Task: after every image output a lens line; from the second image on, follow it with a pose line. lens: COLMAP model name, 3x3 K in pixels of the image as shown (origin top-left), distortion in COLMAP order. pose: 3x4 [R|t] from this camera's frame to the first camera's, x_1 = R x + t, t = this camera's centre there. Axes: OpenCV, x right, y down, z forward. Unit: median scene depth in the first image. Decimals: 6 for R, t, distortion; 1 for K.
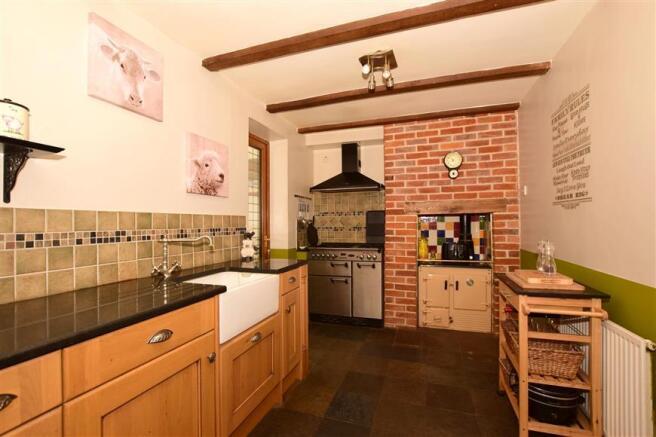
lens RADIAL K [[293.5, 0, 329.9], [0, 293.5, 219.8], [0, 0, 1]] dist [-0.003589, -0.000203]
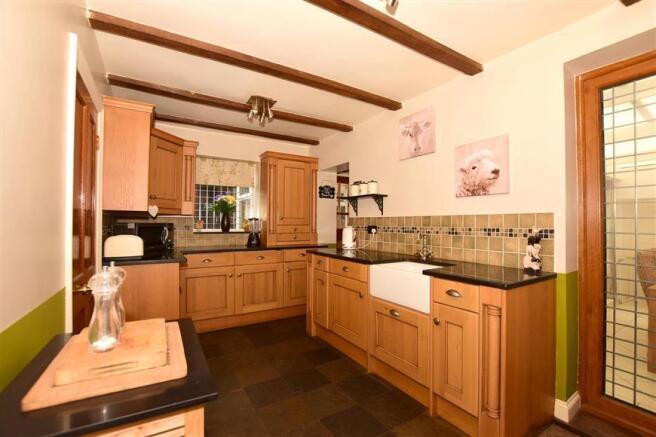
lens RADIAL K [[293.5, 0, 328.6], [0, 293.5, 221.8], [0, 0, 1]] dist [-0.003589, -0.000203]
pose [[-0.635153, 0.001831, -0.772384, 0.743327], [0.010328, 0.999928, -0.006123, 0.008706], [0.772317, -0.011866, -0.635126, 1.298447]]
